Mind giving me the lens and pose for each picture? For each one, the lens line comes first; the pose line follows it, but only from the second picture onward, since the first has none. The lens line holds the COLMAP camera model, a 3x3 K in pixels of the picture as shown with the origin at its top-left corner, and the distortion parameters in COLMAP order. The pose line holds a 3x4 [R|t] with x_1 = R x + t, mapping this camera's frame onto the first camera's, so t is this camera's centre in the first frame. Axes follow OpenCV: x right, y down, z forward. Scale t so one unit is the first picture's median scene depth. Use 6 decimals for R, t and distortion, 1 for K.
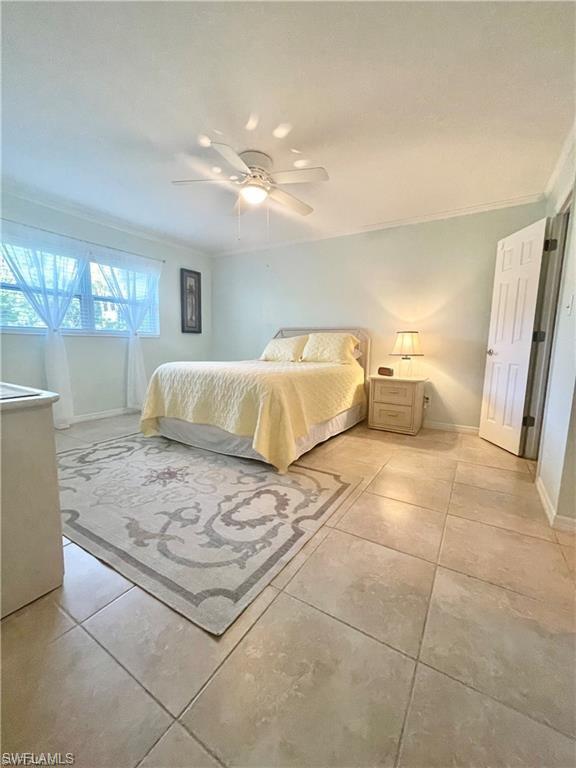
lens RADIAL K [[310.7, 0, 285.1], [0, 310.7, 385.8], [0, 0, 1]] dist [-0.003583, 0.002891]
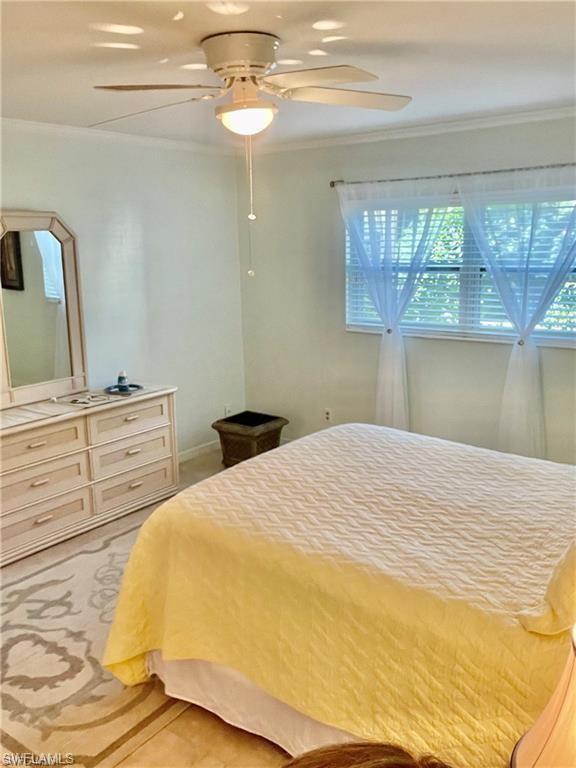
lens RADIAL K [[662.2, 0, 288.7], [0, 662.2, 382.7], [0, 0, 1]] dist [0.019476, 0.009680]
pose [[-0.083332, 0.207858, -0.974603, 1.012260], [-0.104450, 0.970796, 0.215977, -0.522336], [0.991033, 0.119795, -0.059187, 1.286423]]
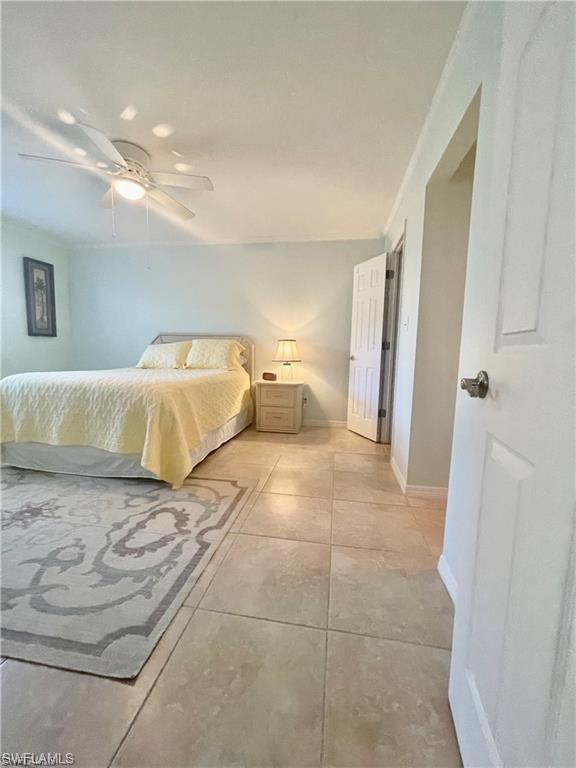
lens RADIAL K [[310.7, 0, 285.2], [0, 310.7, 387.5], [0, 0, 1]] dist [-0.003583, 0.002891]
pose [[0.924410, -0.043886, 0.378867, -0.049060], [0.046743, 0.998906, 0.001659, -0.011682], [-0.378525, 0.016175, 0.925450, -0.011289]]
